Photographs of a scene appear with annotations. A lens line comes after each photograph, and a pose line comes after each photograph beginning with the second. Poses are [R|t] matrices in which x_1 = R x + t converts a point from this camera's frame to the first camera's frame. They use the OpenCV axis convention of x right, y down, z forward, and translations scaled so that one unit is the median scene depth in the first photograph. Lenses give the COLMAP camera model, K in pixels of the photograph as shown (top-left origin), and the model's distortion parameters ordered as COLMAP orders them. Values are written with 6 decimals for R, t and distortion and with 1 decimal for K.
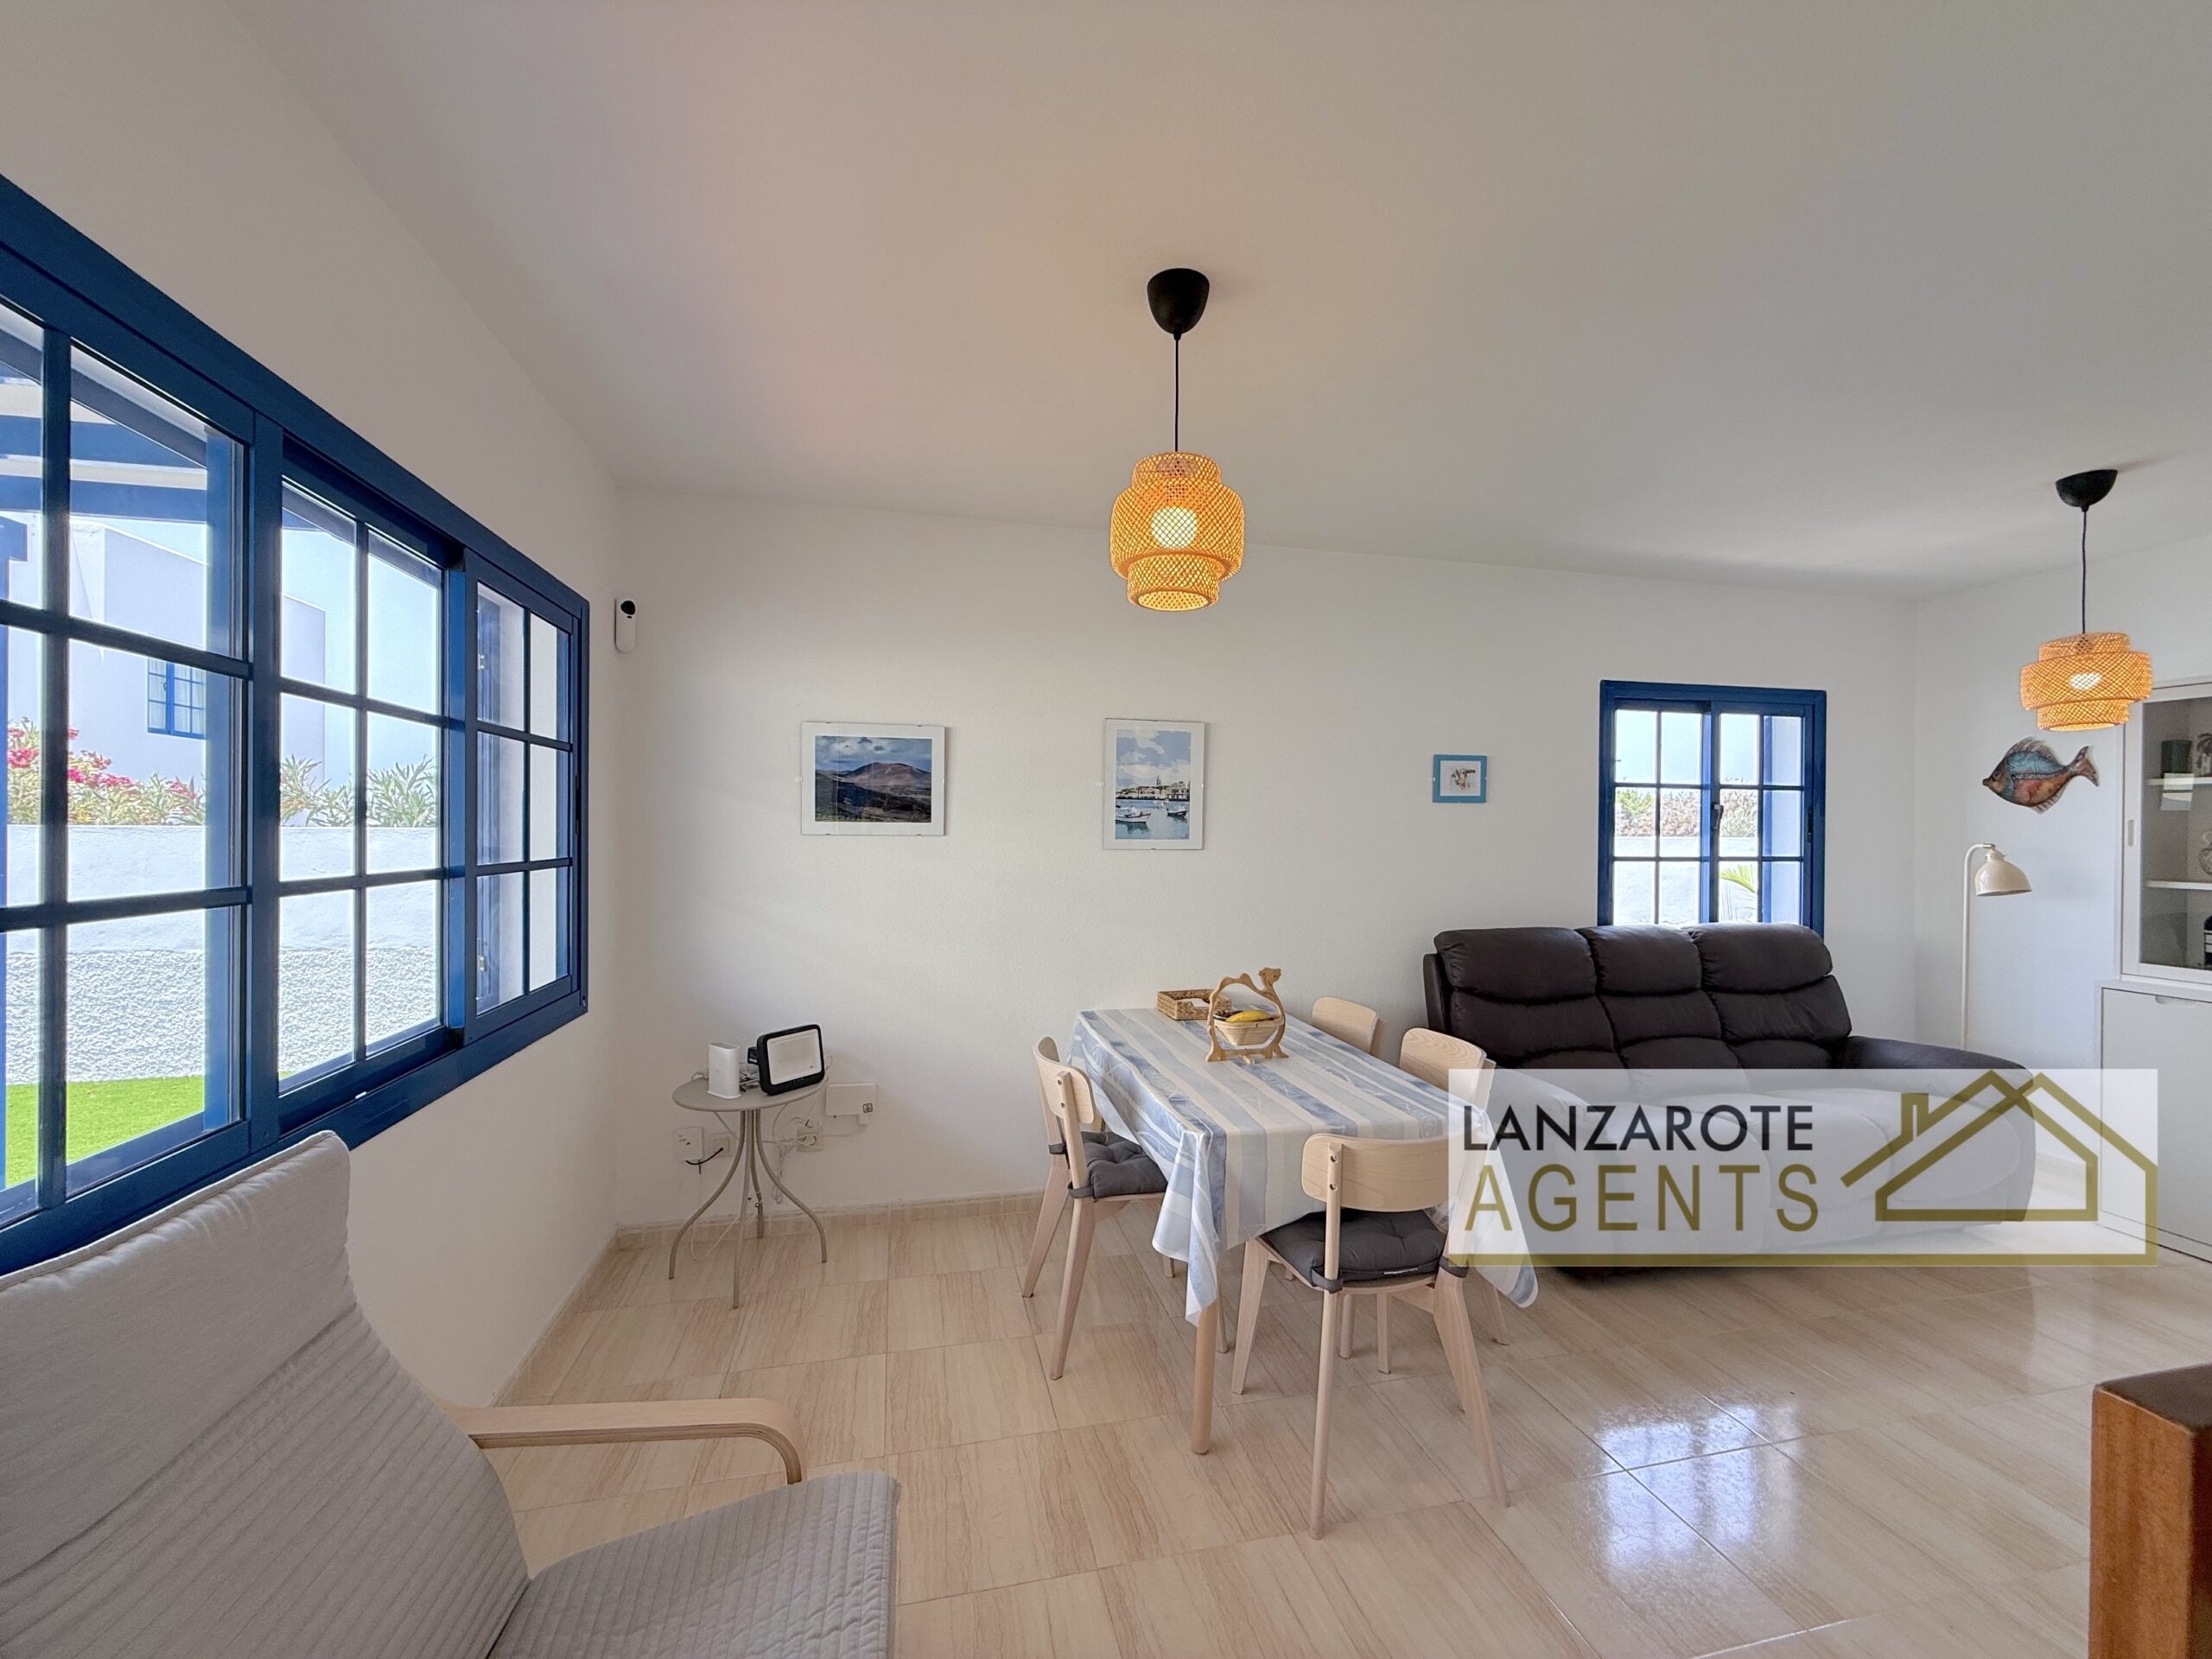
lens RADIAL K [[881.7, 0, 1106.0], [0, 881.7, 829.5], [0, 0, 1]] dist [-0.001522, 0.000608]
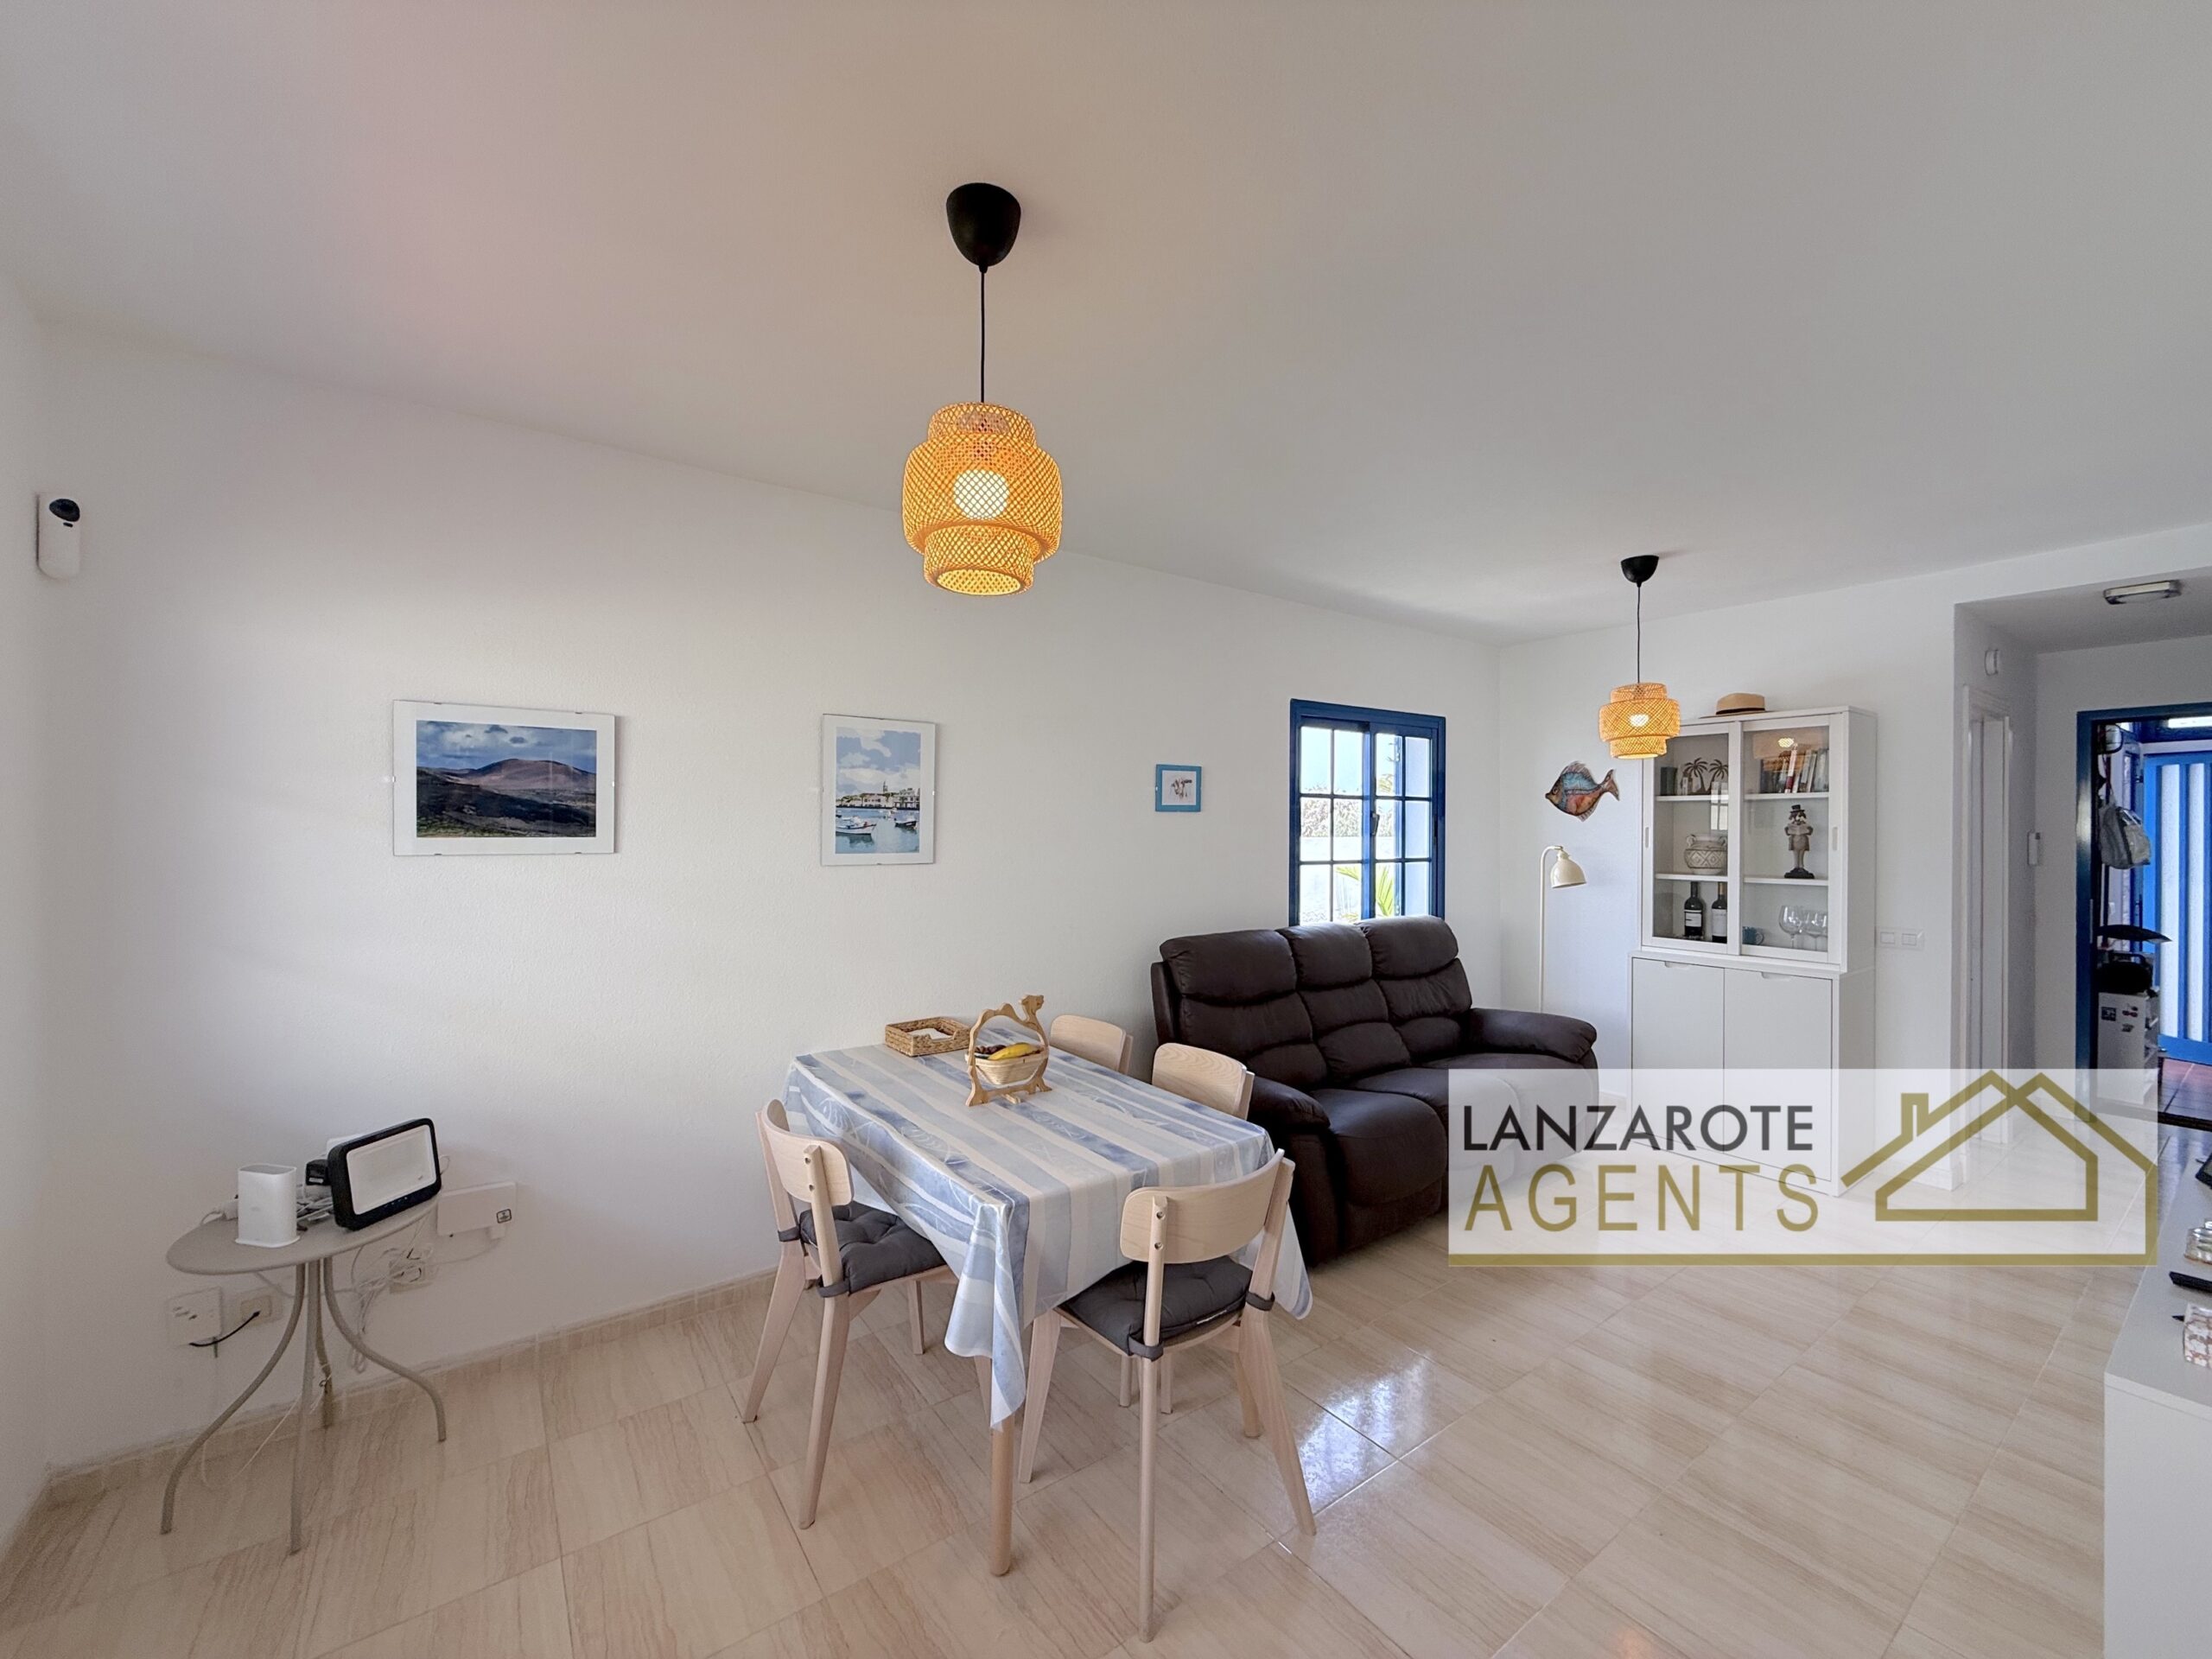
lens RADIAL K [[881.7, 0, 1106.0], [0, 881.7, 829.5], [0, 0, 1]] dist [-0.001522, 0.000608]
pose [[0.924595, -0.004628, 0.380924, -0.078027], [0.004188, 0.999989, 0.001983, -0.014398], [-0.380929, -0.000238, 0.924604, 0.103556]]
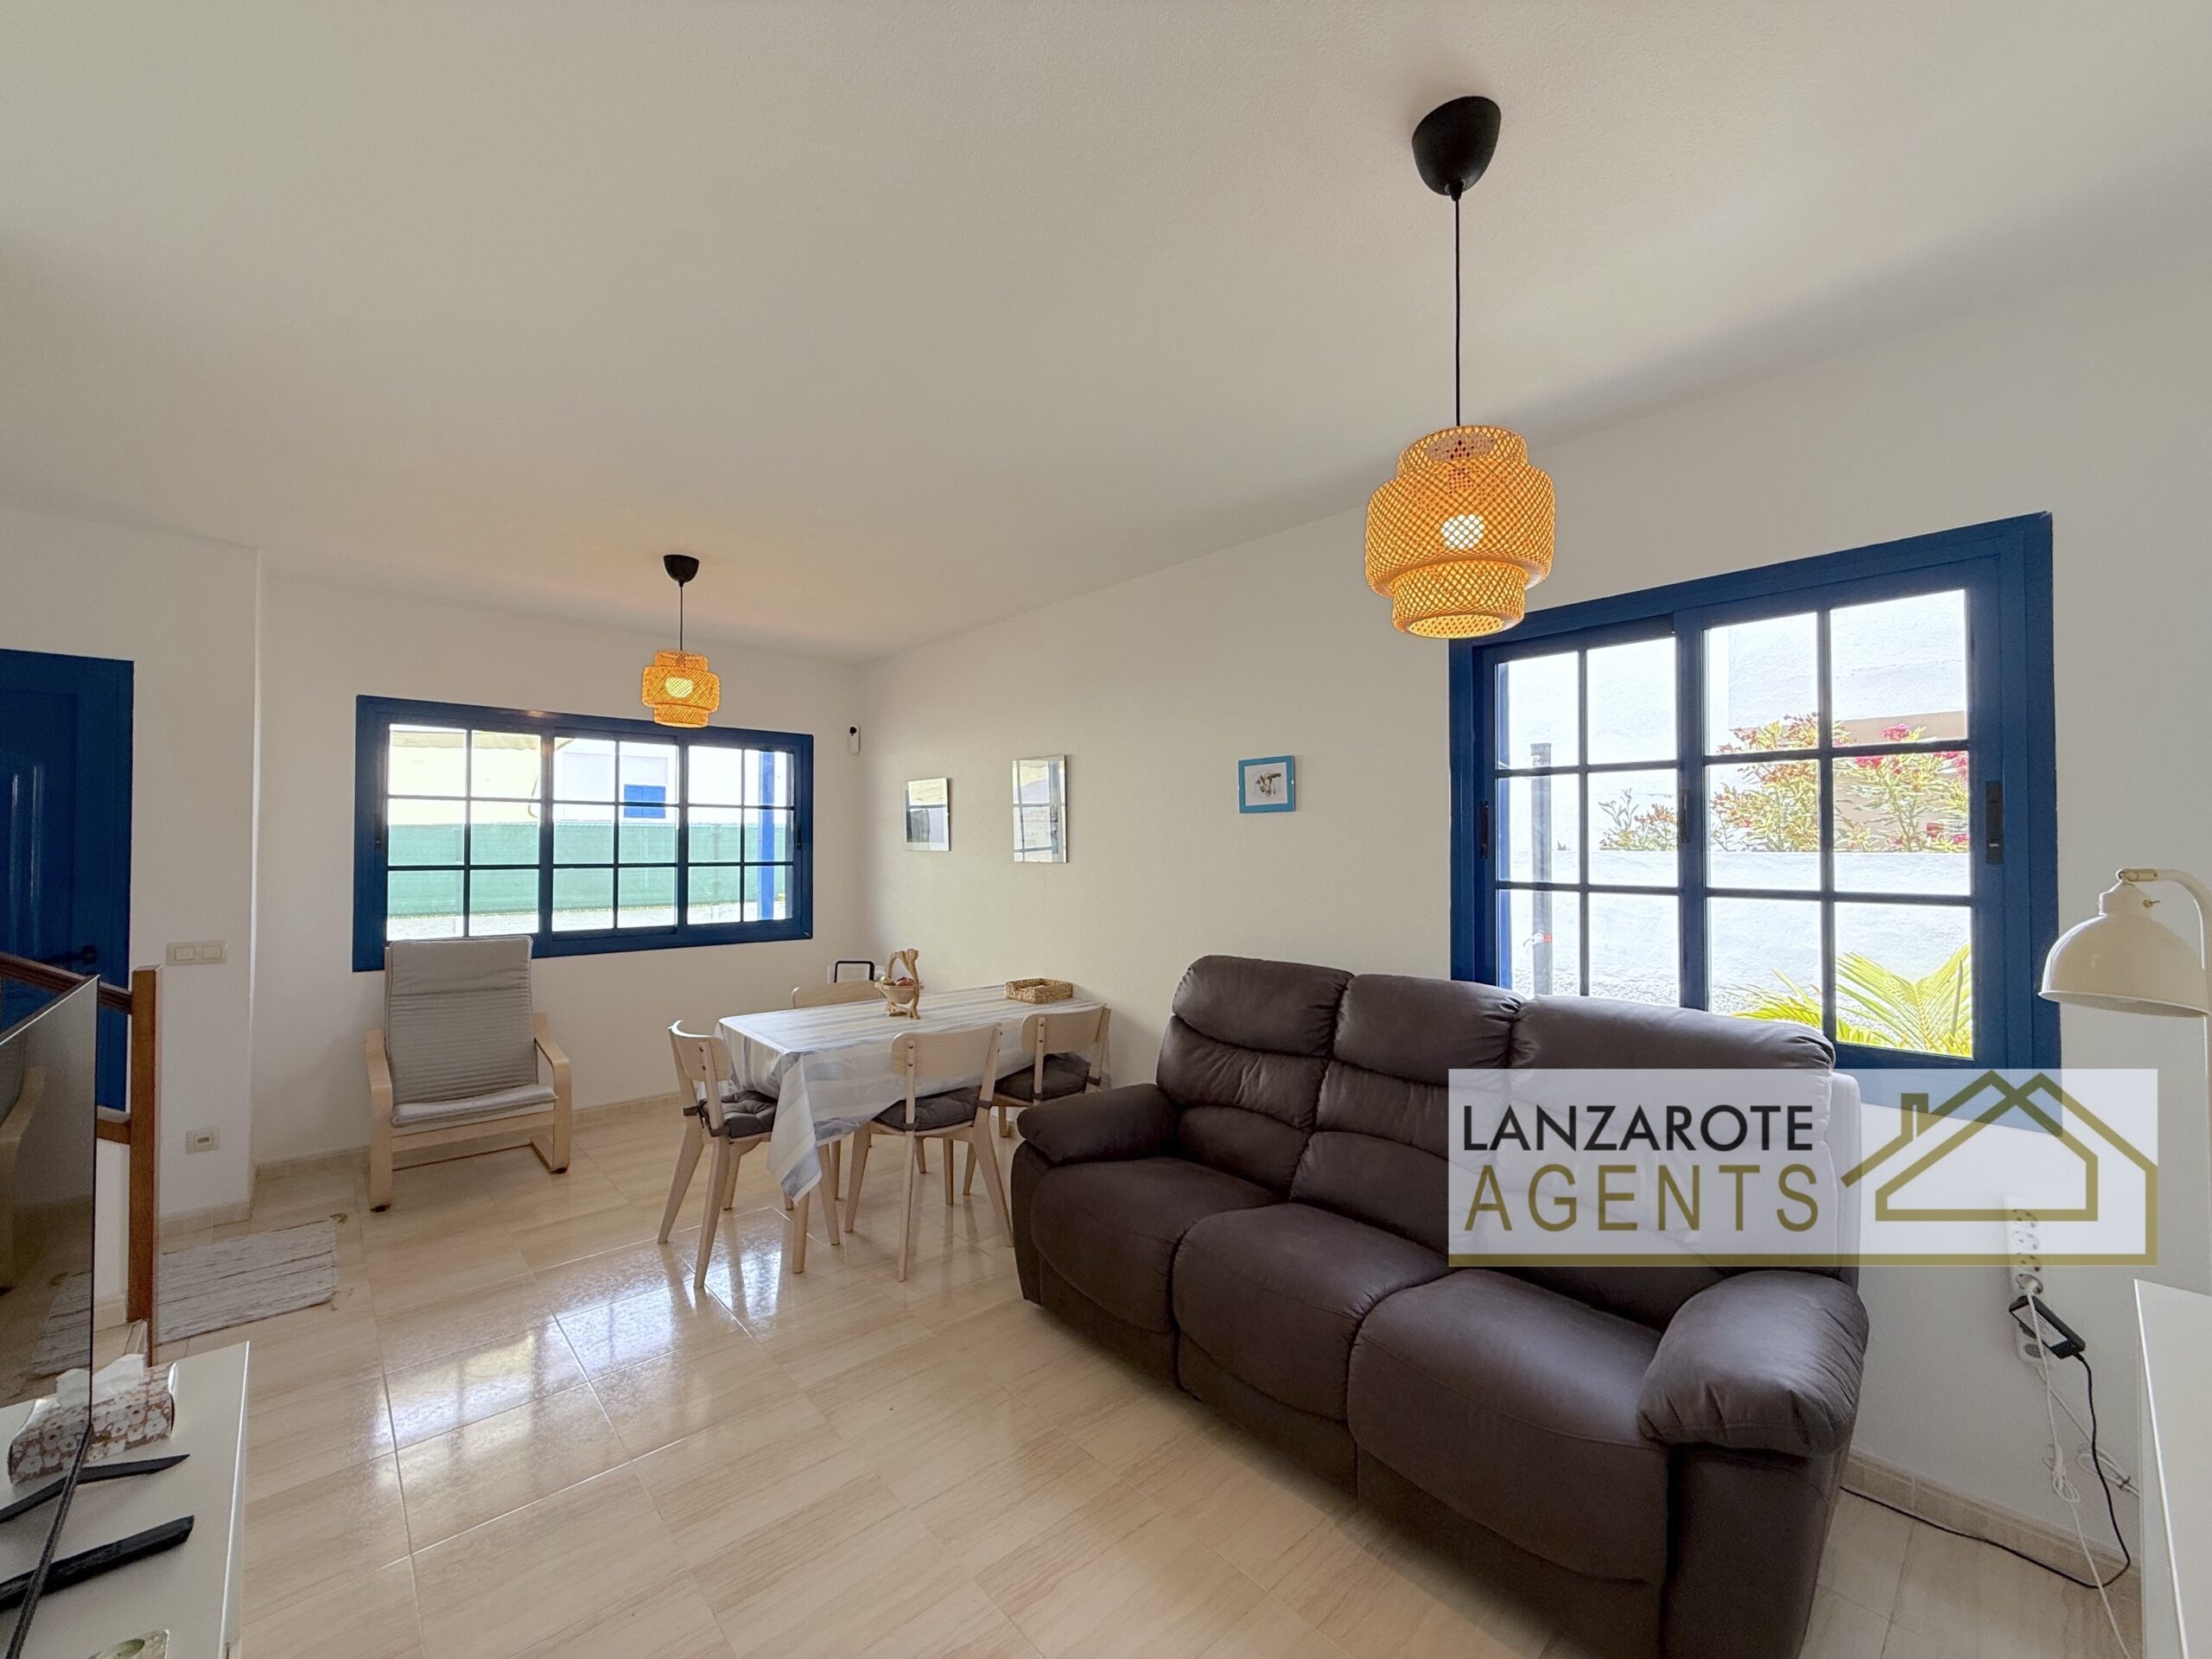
lens RADIAL K [[881.7, 0, 1106.0], [0, 881.7, 829.5], [0, 0, 1]] dist [-0.001522, 0.000608]
pose [[0.489856, -0.023493, -0.871487, 1.280093], [0.005536, 0.999701, -0.023838, 0.007434], [0.871786, 0.006852, 0.489840, 0.517132]]
